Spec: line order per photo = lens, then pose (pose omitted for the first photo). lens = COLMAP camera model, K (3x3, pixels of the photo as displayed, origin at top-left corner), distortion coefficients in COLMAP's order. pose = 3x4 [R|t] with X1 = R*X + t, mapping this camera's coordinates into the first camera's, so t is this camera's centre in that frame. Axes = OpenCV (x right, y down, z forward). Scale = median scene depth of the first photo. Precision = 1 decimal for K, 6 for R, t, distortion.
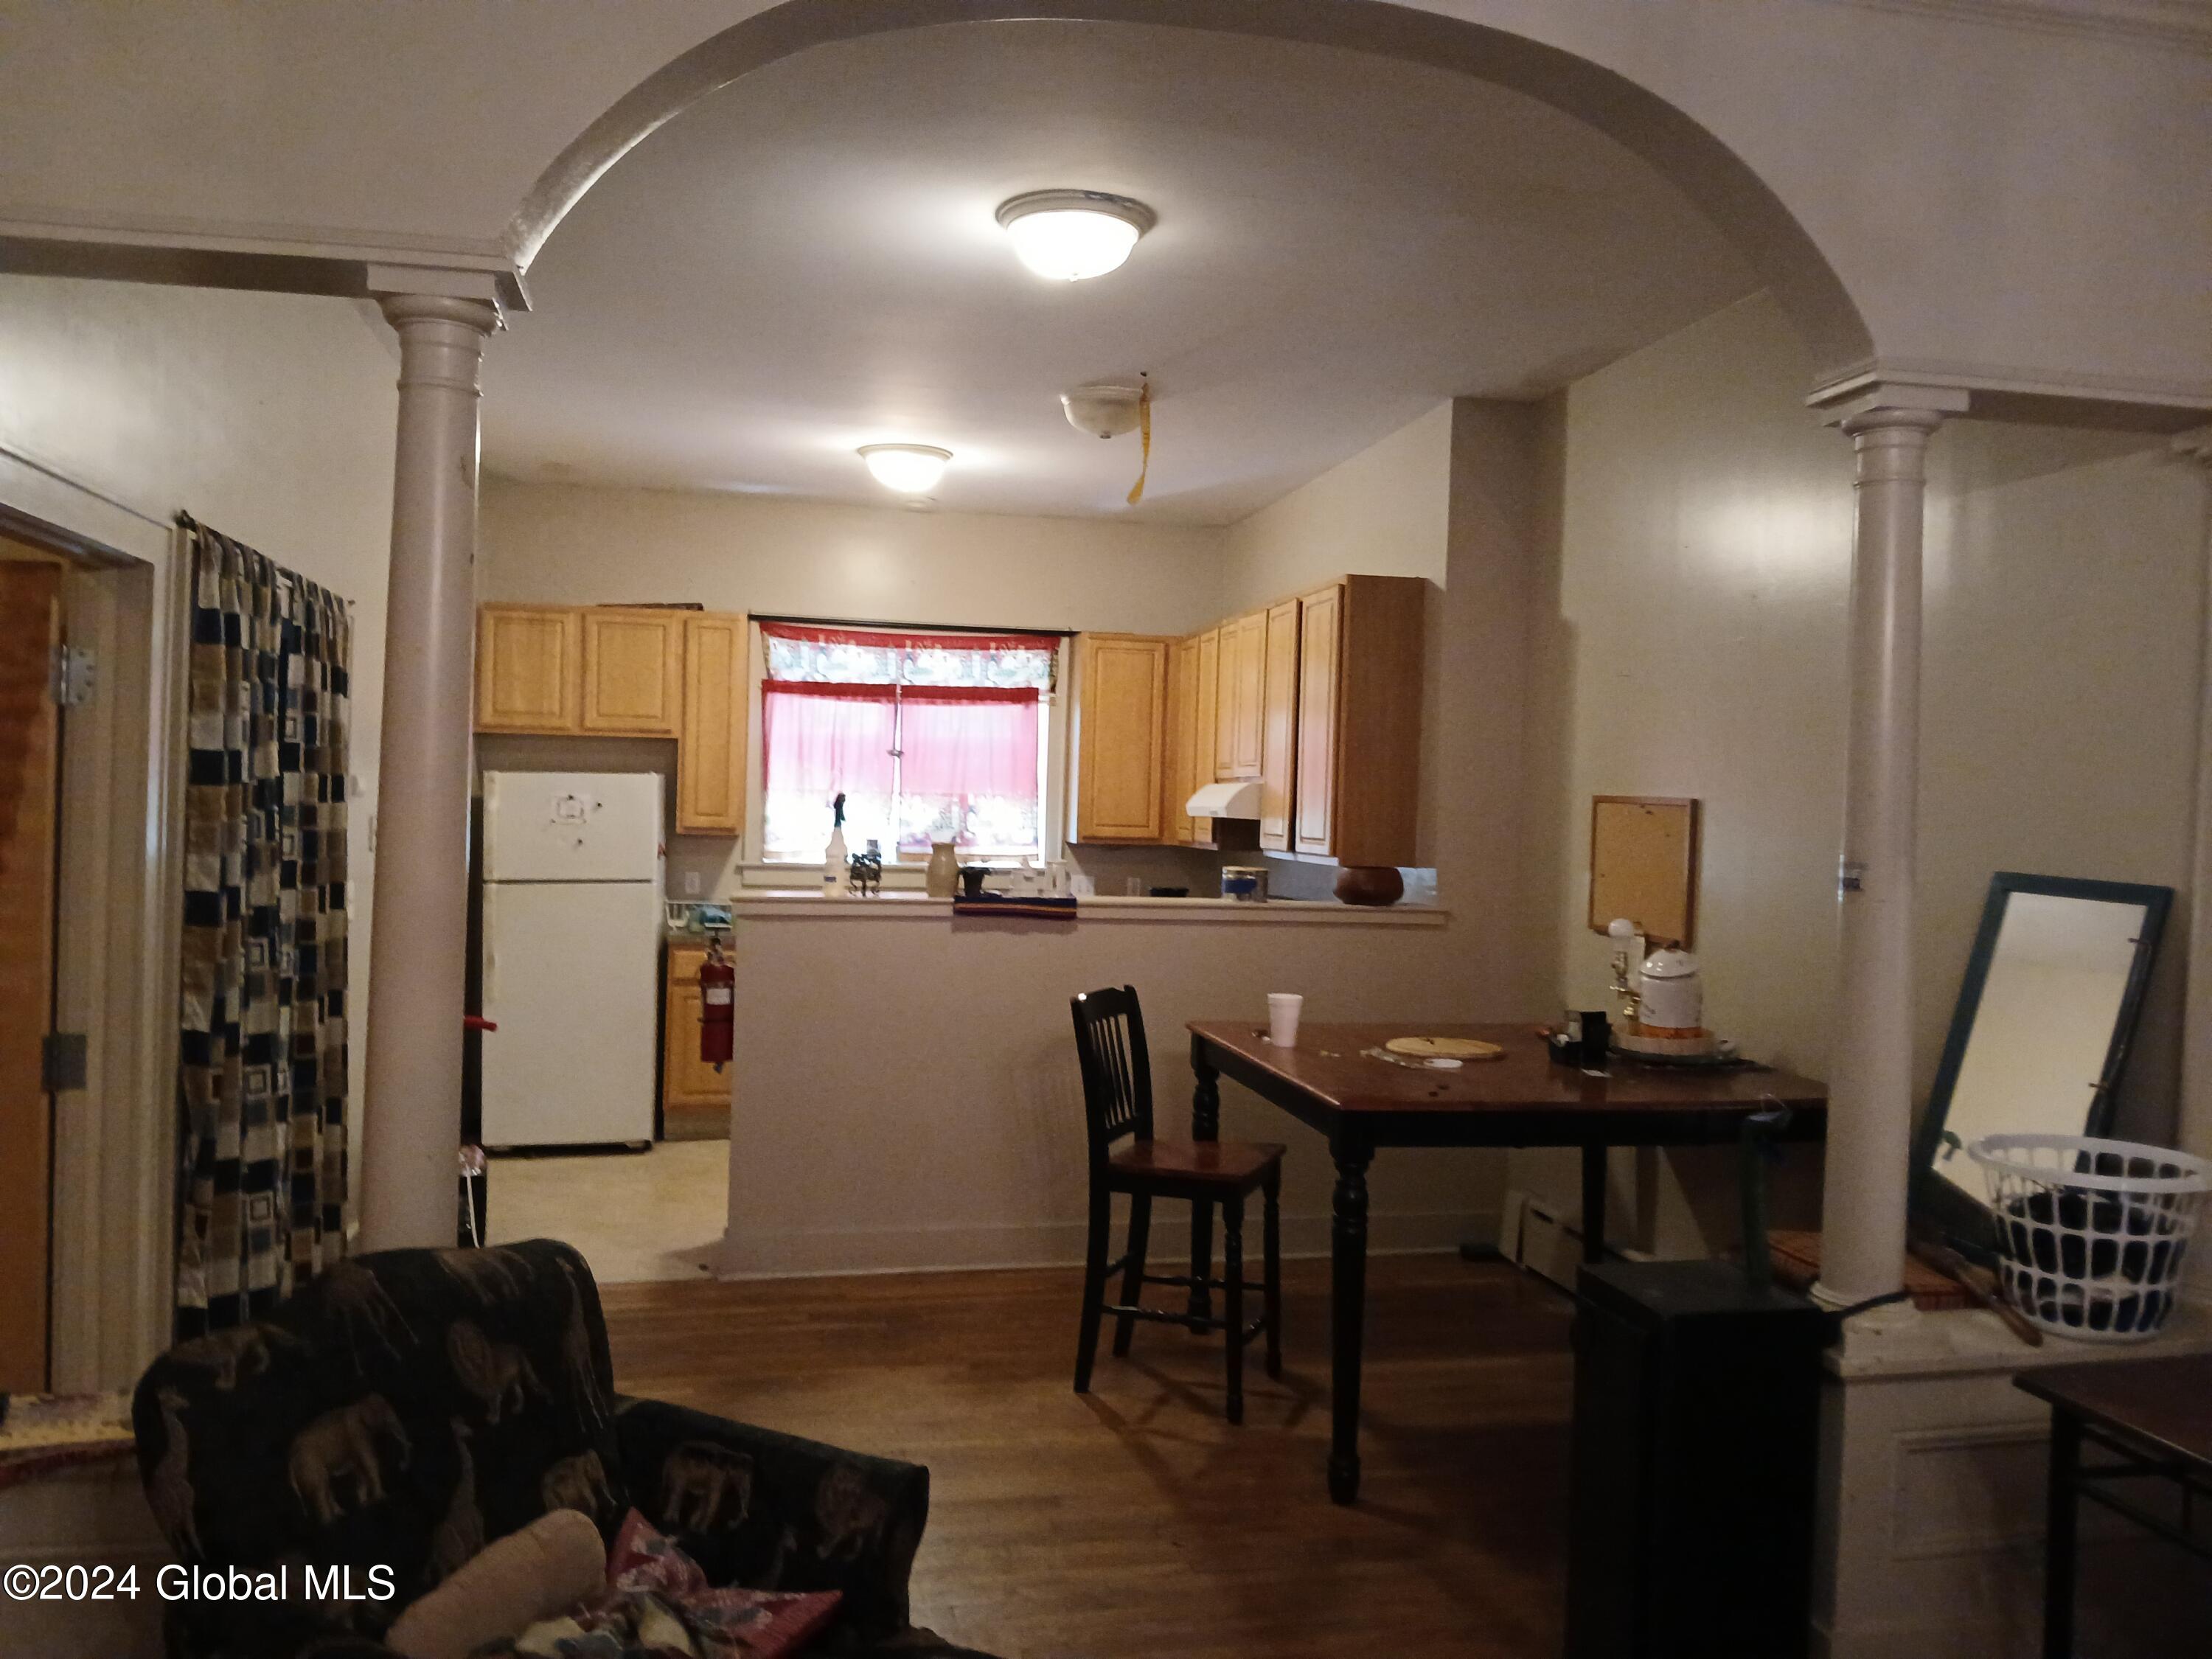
lens RADIAL K [[1772.6, 0, 1166.4], [0, 1772.6, 818.0], [0, 0, 1]] dist [0.105418, -0.286117]
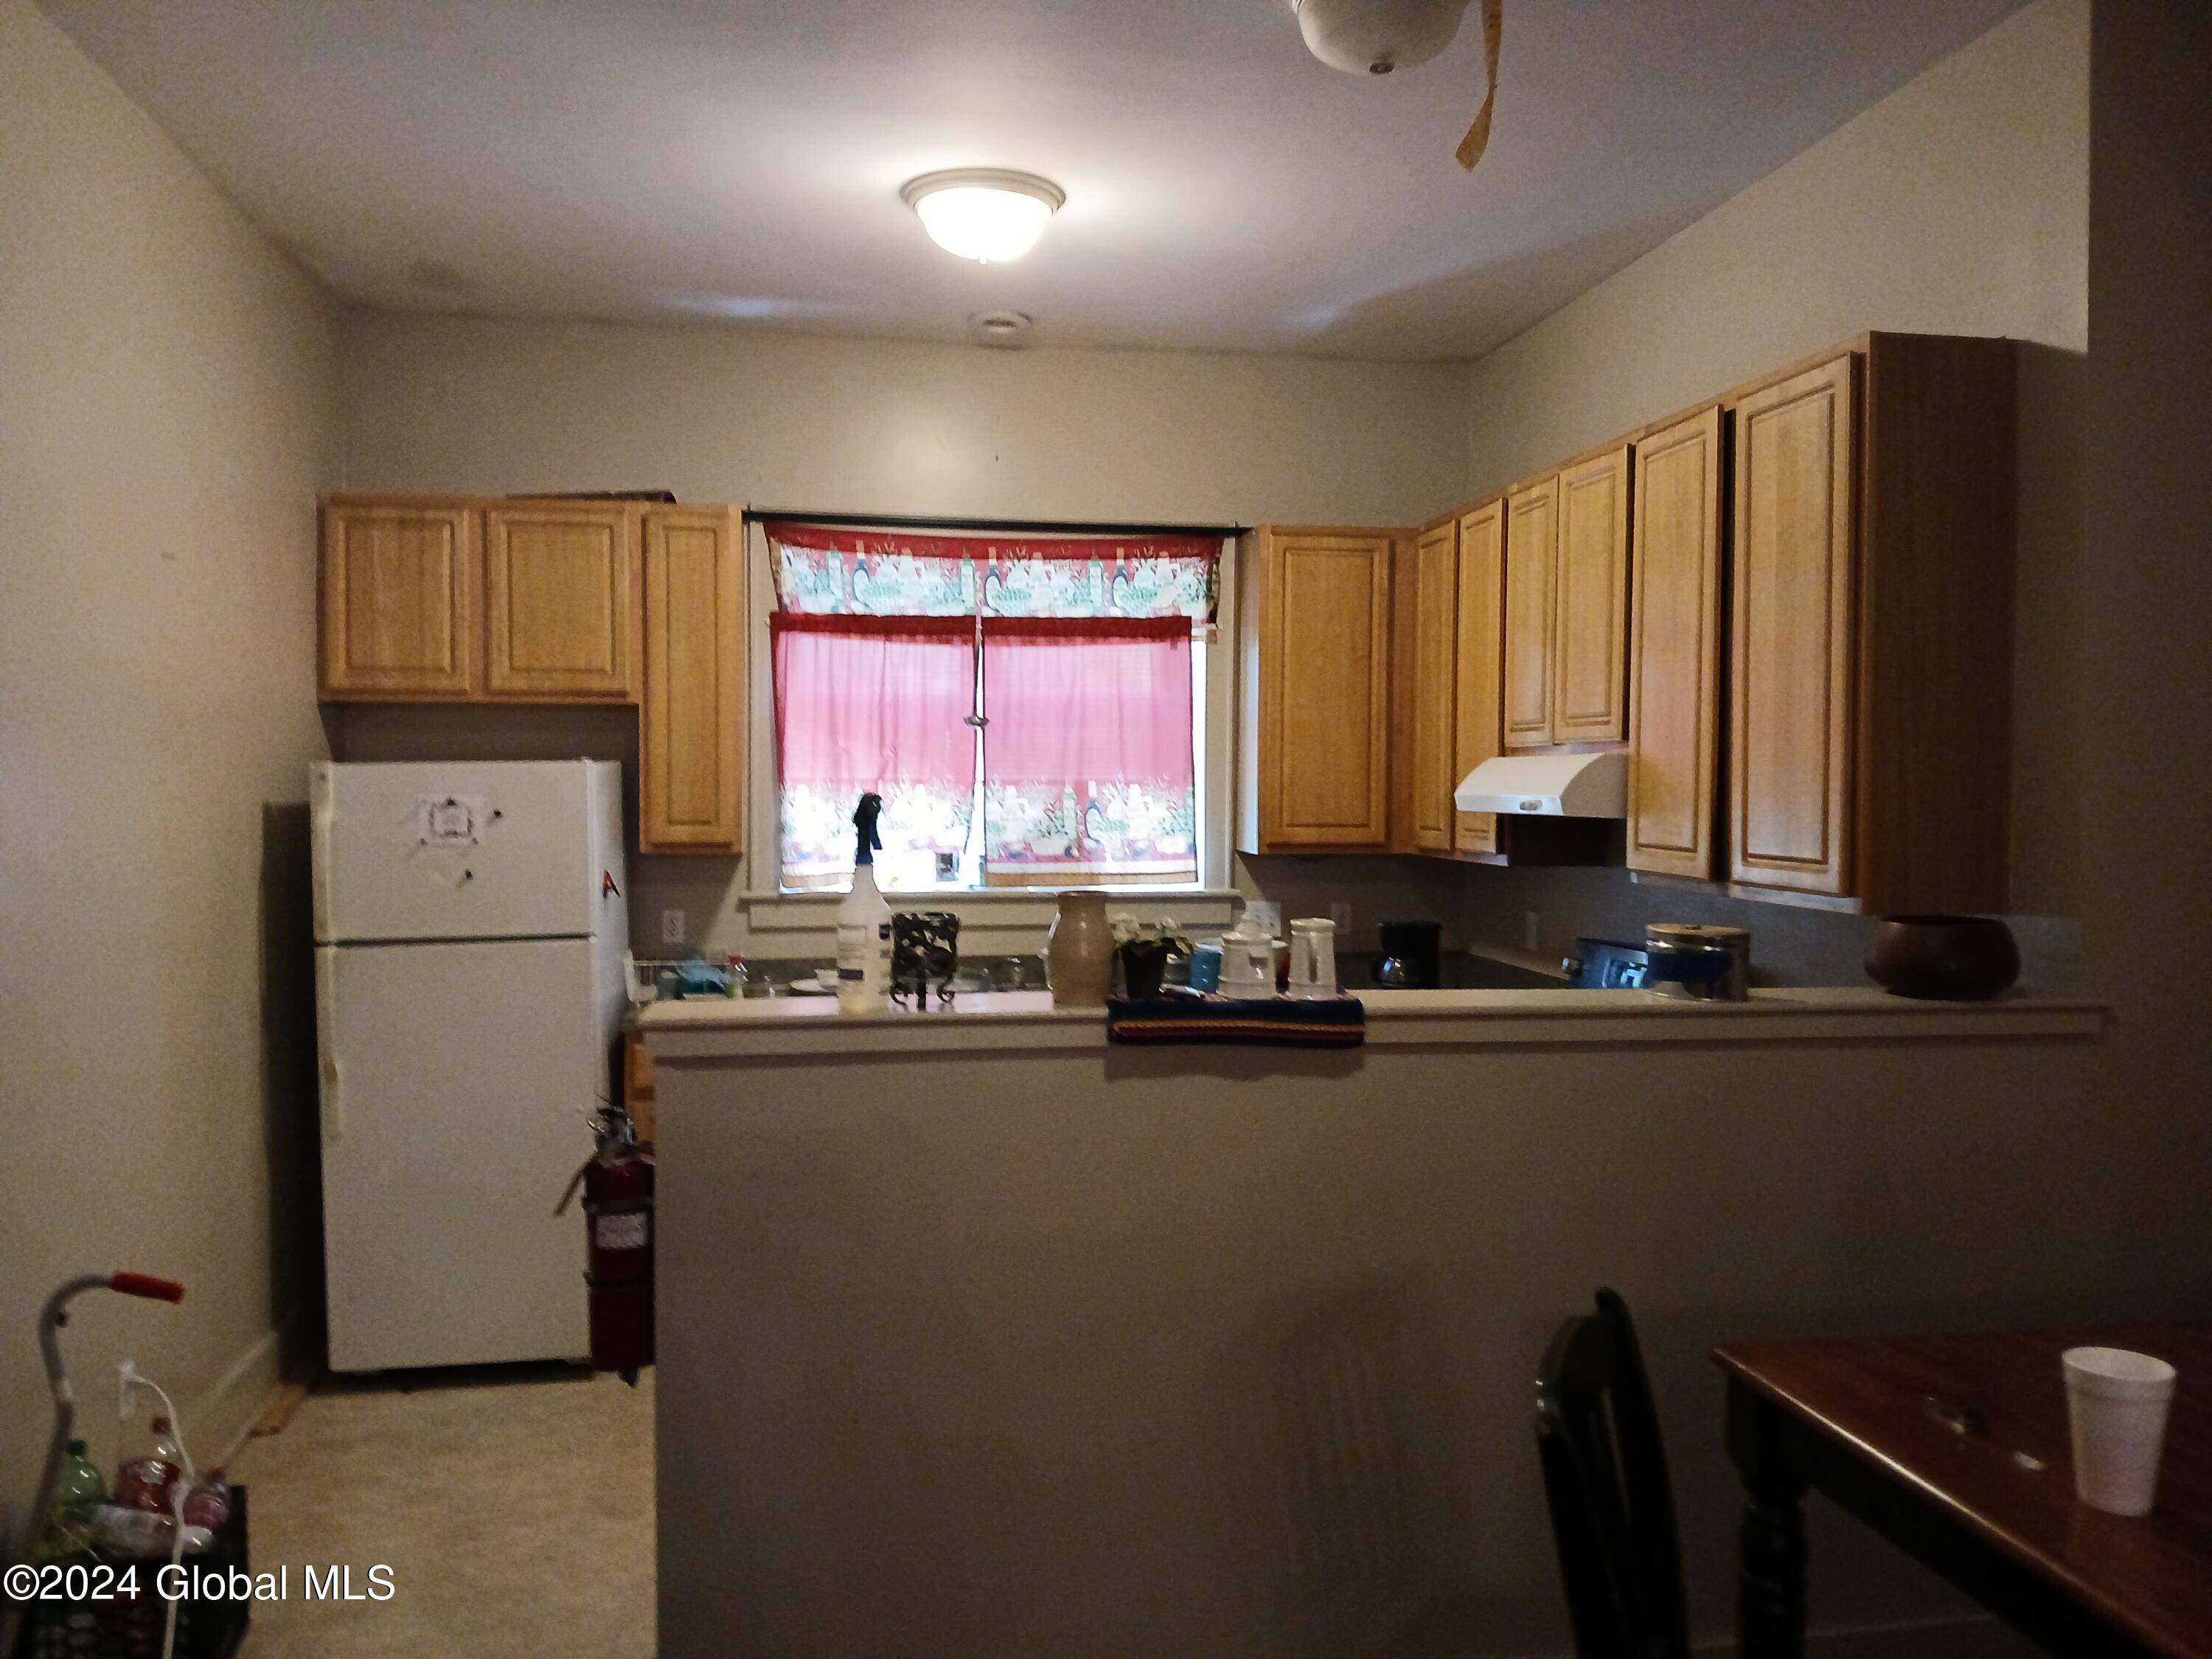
lens RADIAL K [[1701.9, 0, 1110.7], [0, 1701.9, 816.5], [0, 0, 1]] dist [0.114513, -0.245342]
pose [[0.997273, -0.019714, -0.071119, -0.067871], [0.020671, 0.999705, 0.012748, -0.009612], [0.070847, -0.014183, 0.997386, 0.431924]]
